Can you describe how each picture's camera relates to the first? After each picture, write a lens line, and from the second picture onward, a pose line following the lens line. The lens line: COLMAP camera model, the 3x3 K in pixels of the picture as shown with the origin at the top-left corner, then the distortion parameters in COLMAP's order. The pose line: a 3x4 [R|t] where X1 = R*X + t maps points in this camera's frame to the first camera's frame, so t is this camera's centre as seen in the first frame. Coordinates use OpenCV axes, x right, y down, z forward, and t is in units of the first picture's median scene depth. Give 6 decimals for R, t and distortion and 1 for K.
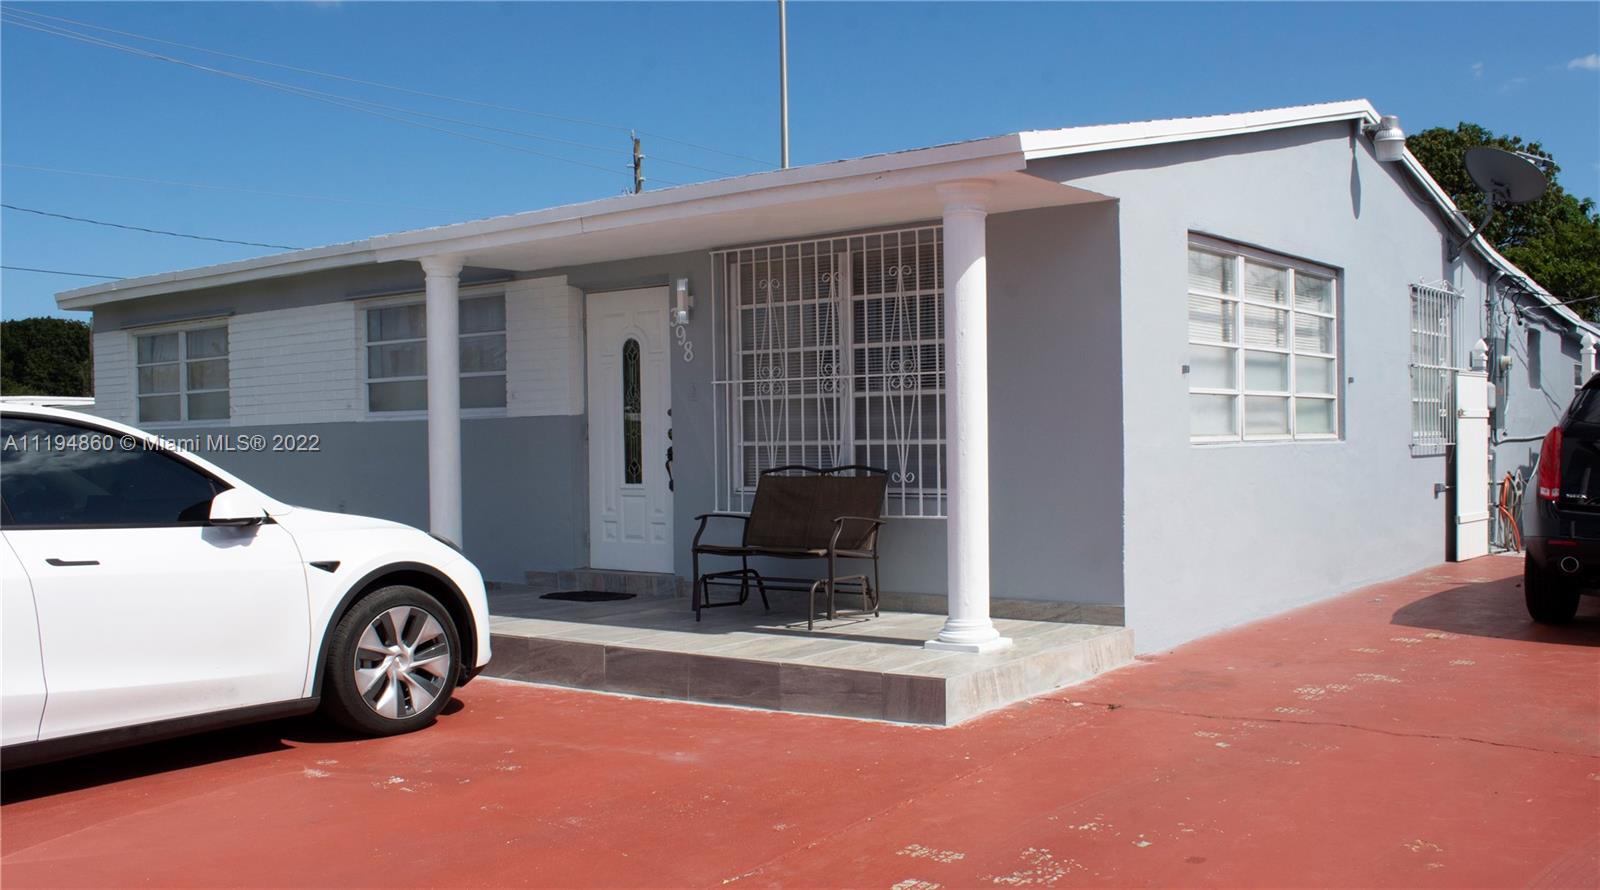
lens RADIAL K [[1497.0, 0, 800.0], [0, 1497.0, 445.0], [0, 0, 1]] dist [-0.006296, -0.168015]
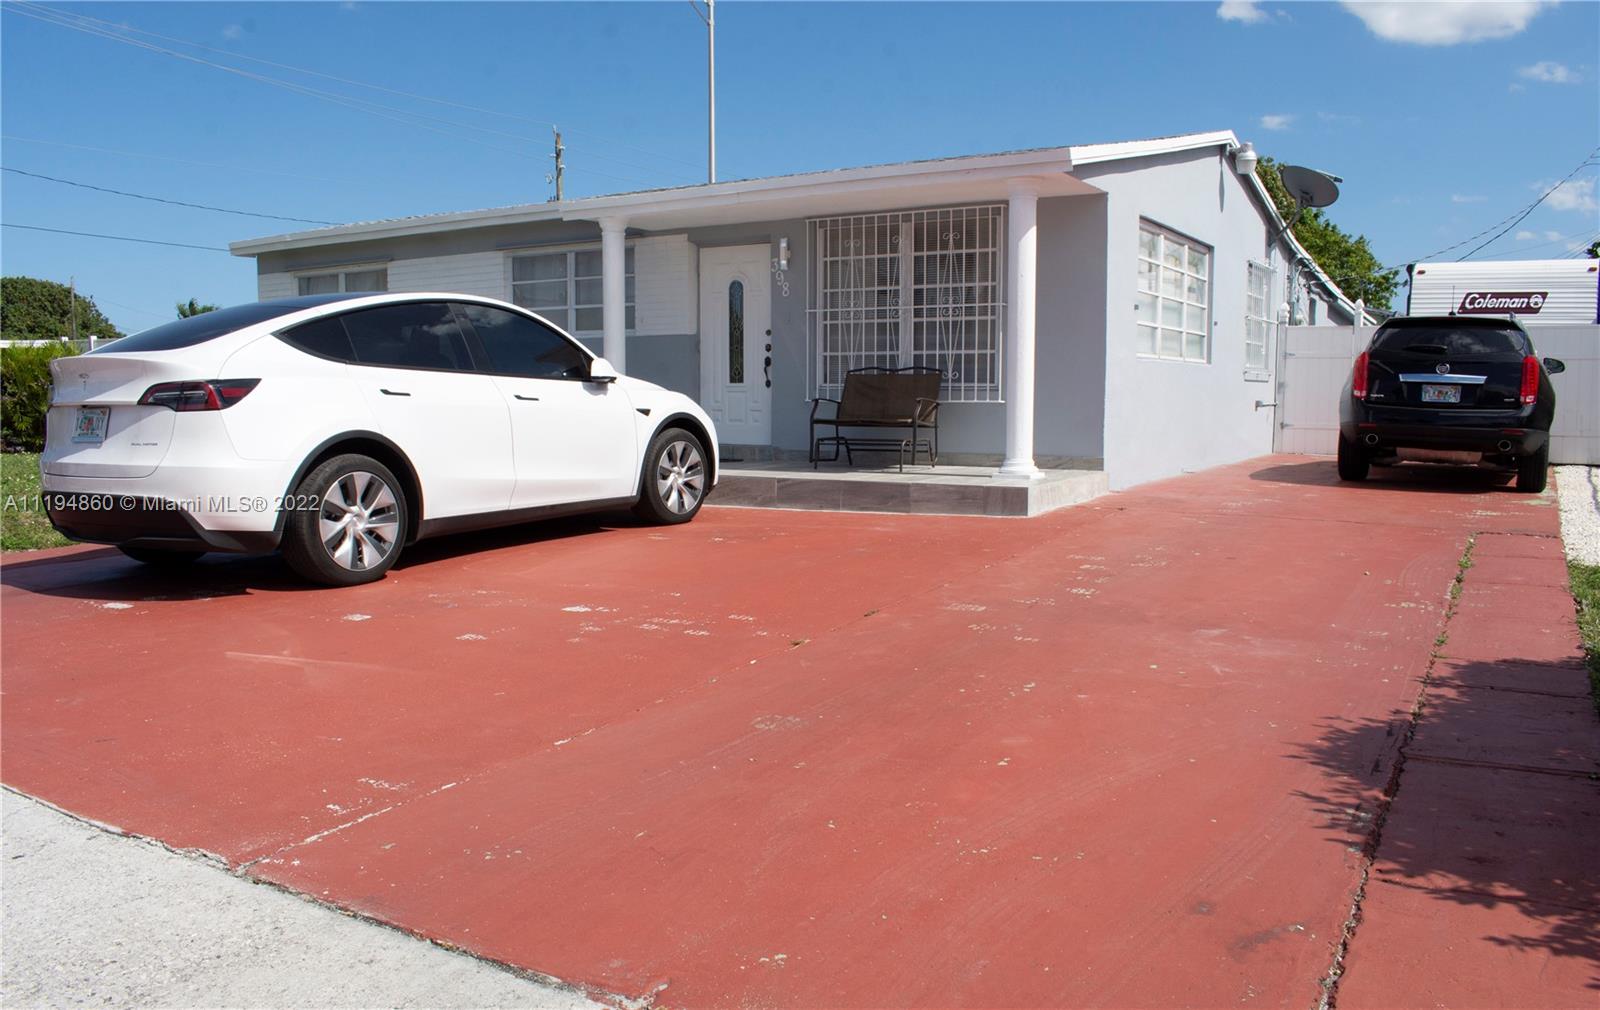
lens RADIAL K [[1236.5, 0, 800.0], [0, 1236.5, 482.1], [0, 0, 1]] dist [-0.069704, -0.006296]
pose [[0.994611, 0.008361, 0.103339, -0.198338], [-0.015605, 0.997461, 0.069484, 0.042764], [-0.102495, -0.070722, 0.992216, -0.205350]]
